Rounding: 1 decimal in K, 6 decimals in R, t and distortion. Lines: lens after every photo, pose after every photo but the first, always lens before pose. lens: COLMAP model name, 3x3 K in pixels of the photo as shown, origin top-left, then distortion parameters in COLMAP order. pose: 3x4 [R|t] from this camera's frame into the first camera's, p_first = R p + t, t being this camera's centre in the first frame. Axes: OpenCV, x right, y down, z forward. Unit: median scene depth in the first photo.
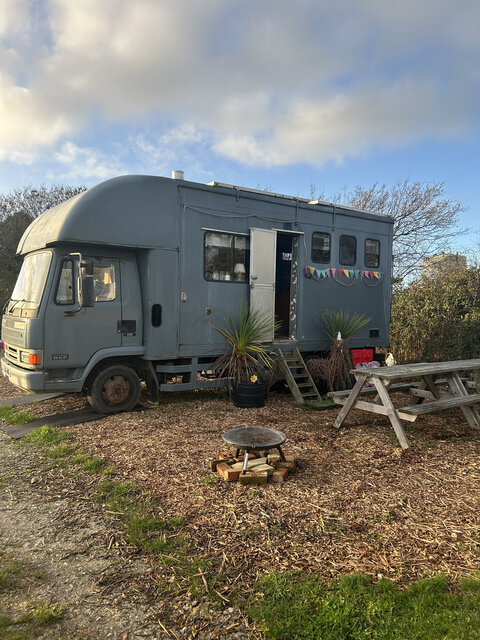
lens RADIAL K [[475.7, 0, 237.8], [0, 475.7, 325.5], [0, 0, 1]] dist [0.068595, -0.083982]
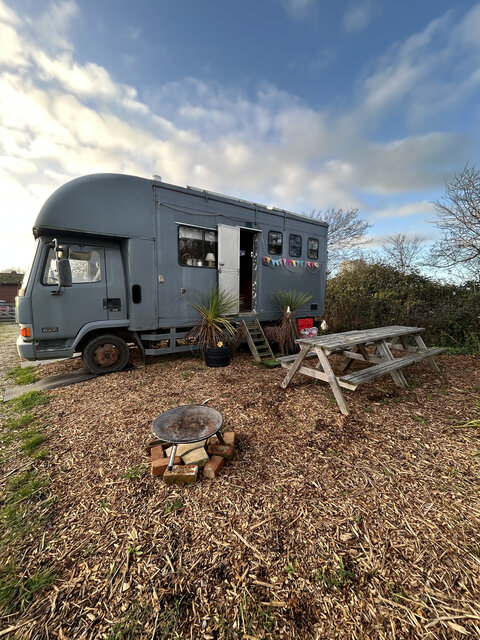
lens RADIAL K [[256.0, 0, 239.1], [0, 256.0, 319.0], [0, 0, 1]] dist [-0.001962, 0.000166]
pose [[0.999946, -0.010205, 0.001947, 0.088671], [0.010068, 0.998091, 0.060935, 0.005060], [-0.002565, -0.060912, 0.998140, 0.346937]]
